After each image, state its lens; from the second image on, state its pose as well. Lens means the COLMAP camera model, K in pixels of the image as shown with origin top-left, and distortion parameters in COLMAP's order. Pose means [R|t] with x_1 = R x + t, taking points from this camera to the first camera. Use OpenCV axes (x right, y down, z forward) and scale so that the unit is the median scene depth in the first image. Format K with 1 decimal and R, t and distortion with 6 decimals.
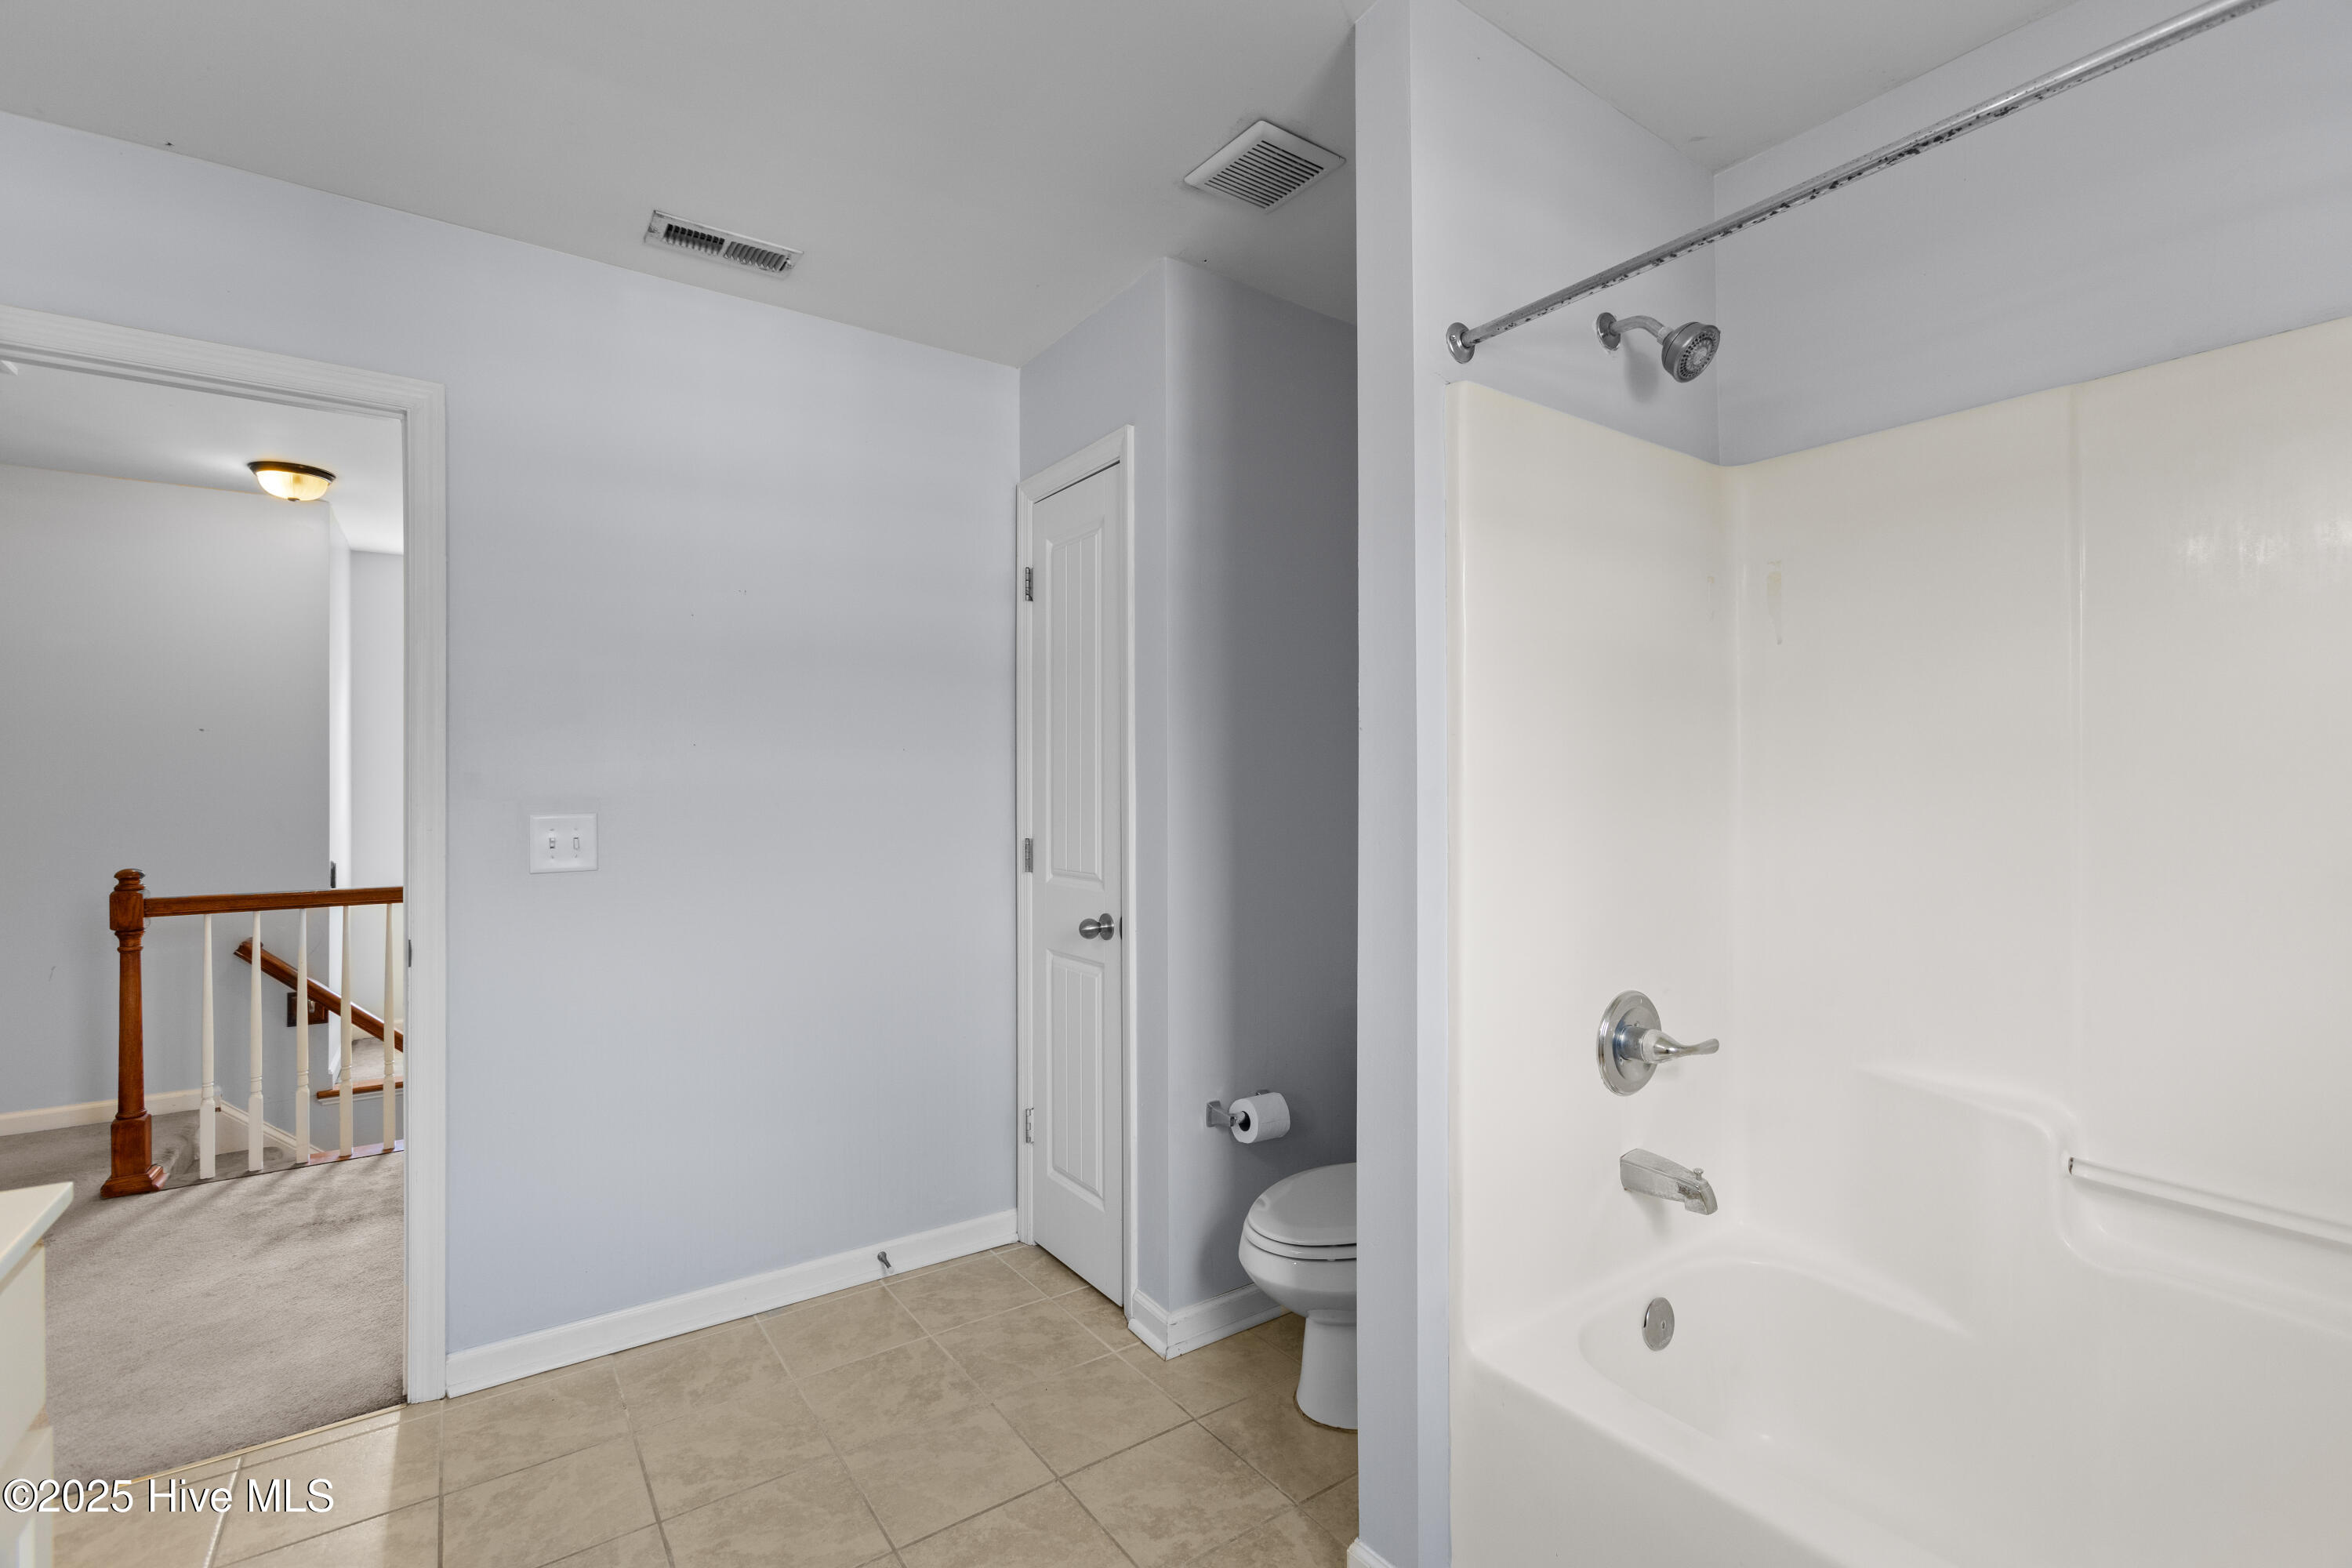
lens RADIAL K [[1061.4, 0, 1179.7], [0, 1061.4, 784.4], [0, 0, 1]] dist [-0.001984, 0.001843]
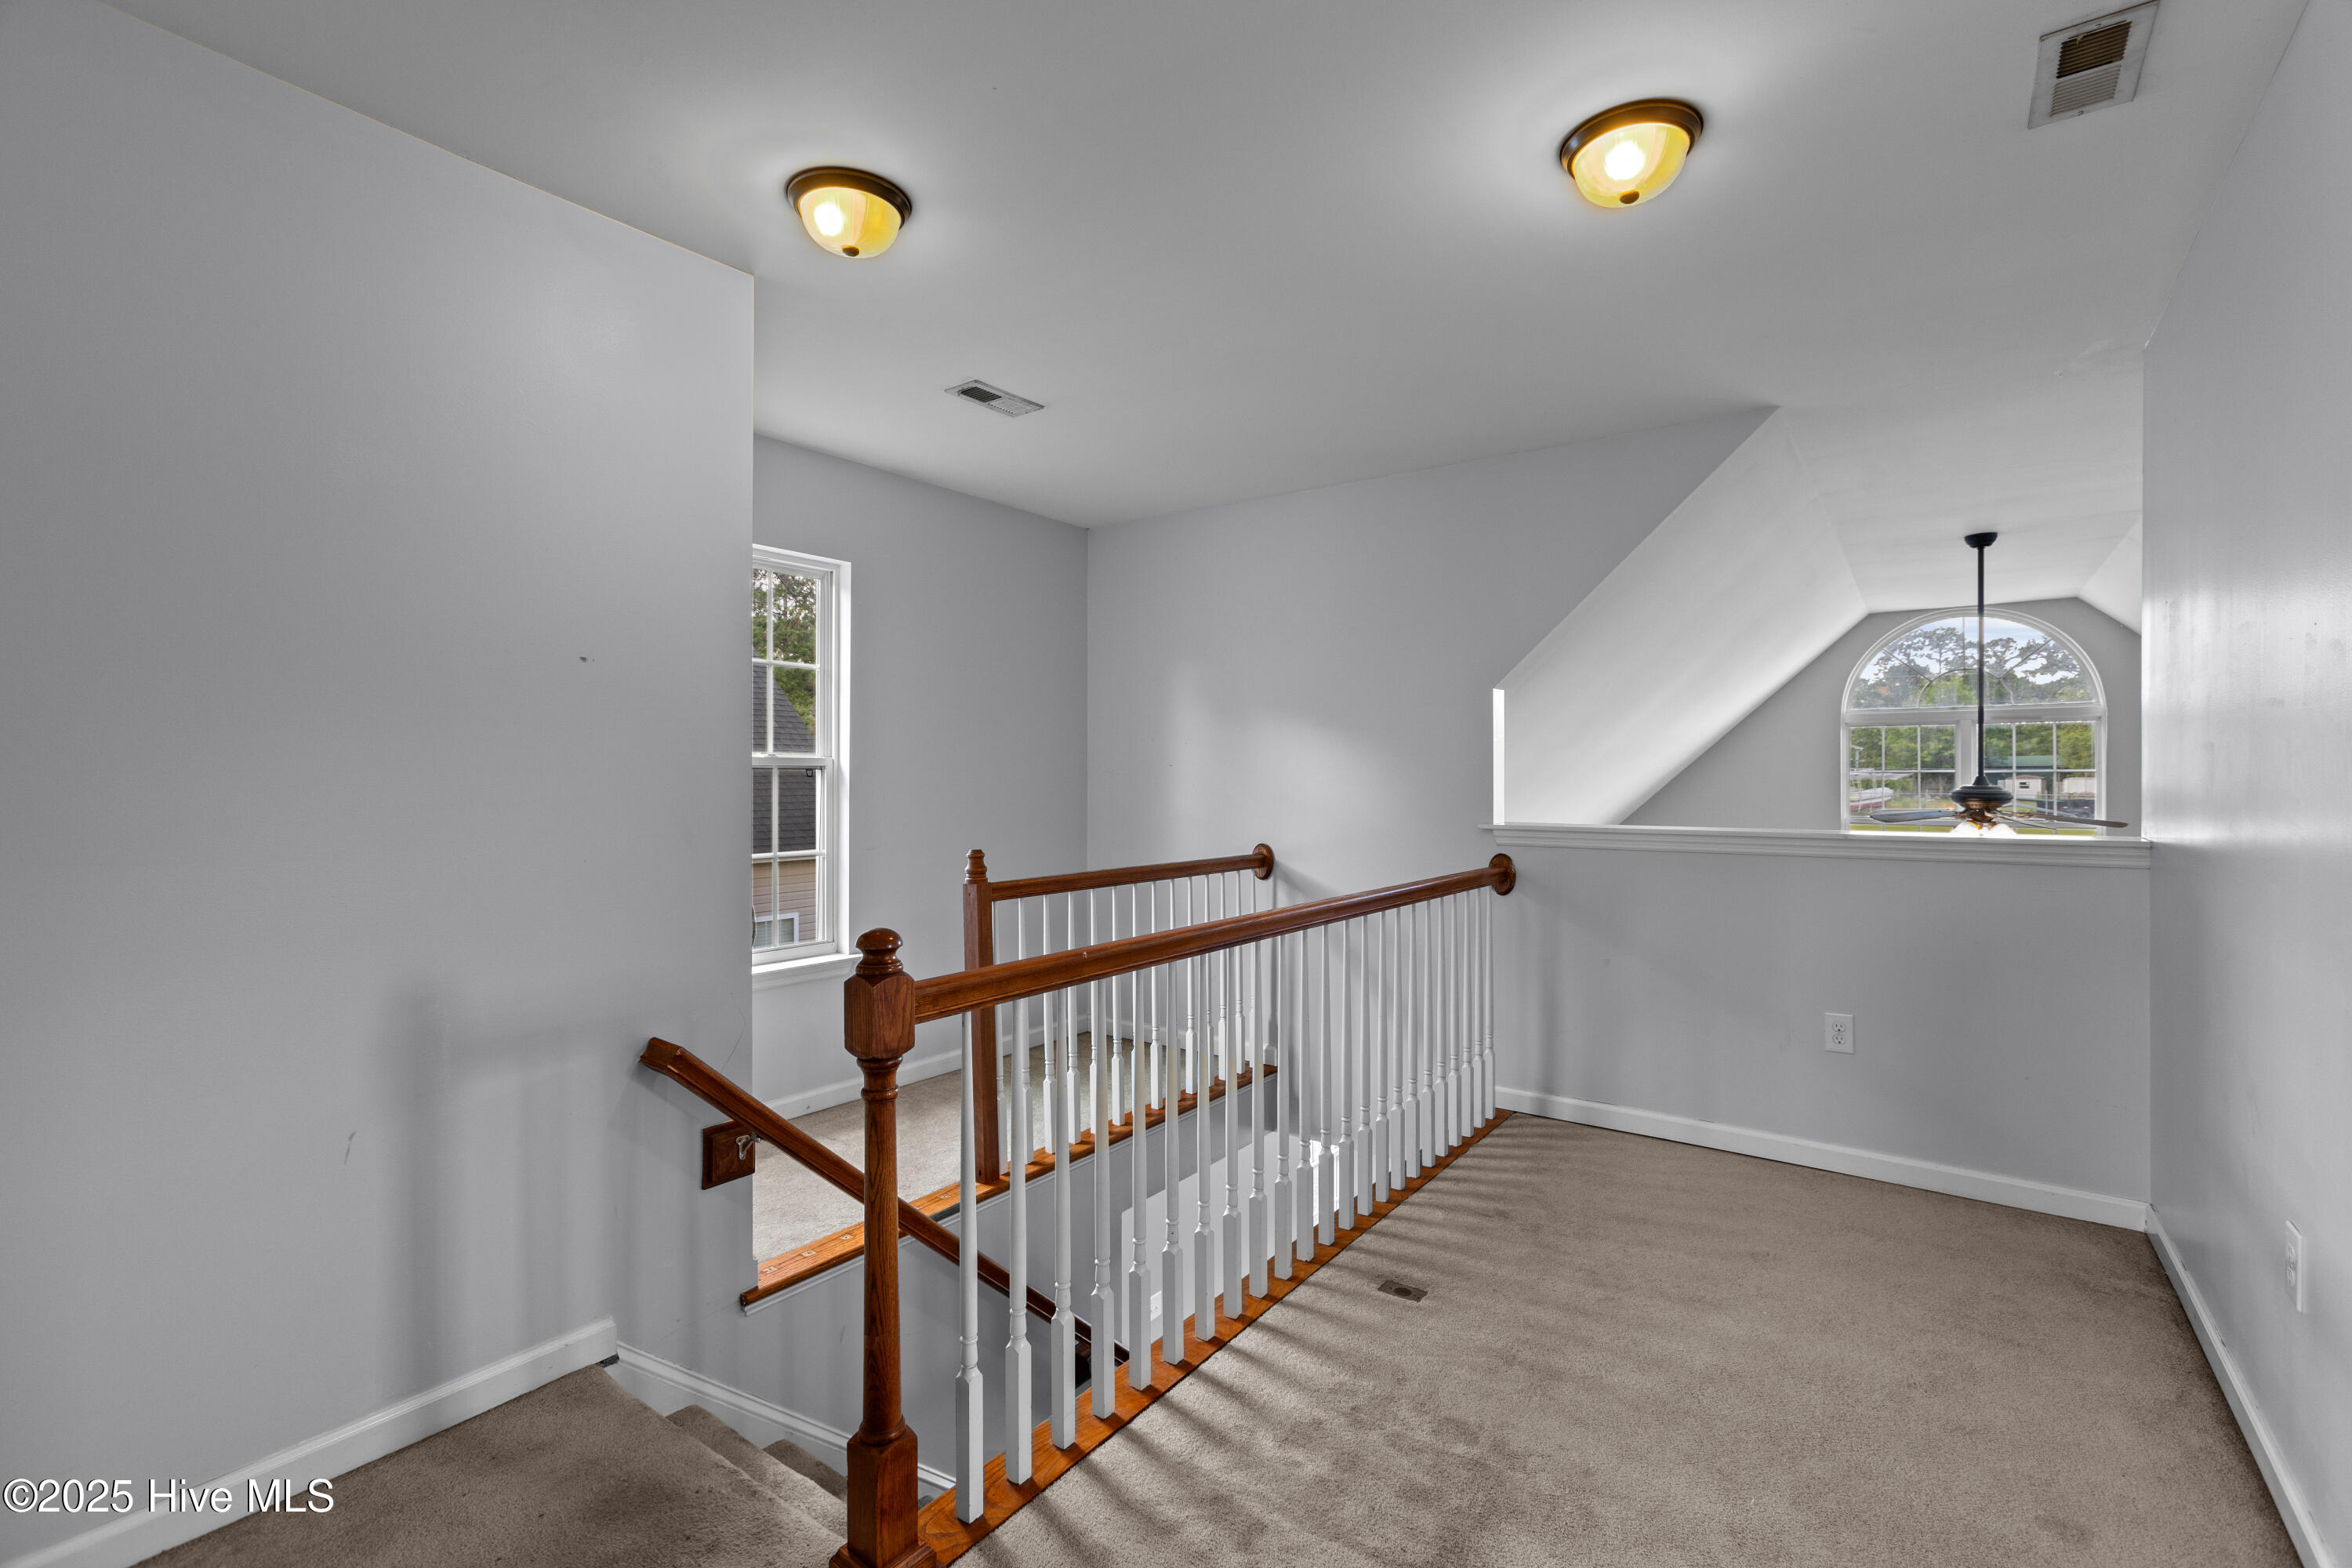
lens RADIAL K [[1061.4, 0, 1175.1], [0, 1061.4, 776.2], [0, 0, 1]] dist [-0.001984, 0.001843]
pose [[0.944980, -0.000110, 0.327127, -1.004099], [0.000487, 0.999999, -0.001070, 0.012010], [-0.327127, 0.001171, 0.944980, 0.487762]]
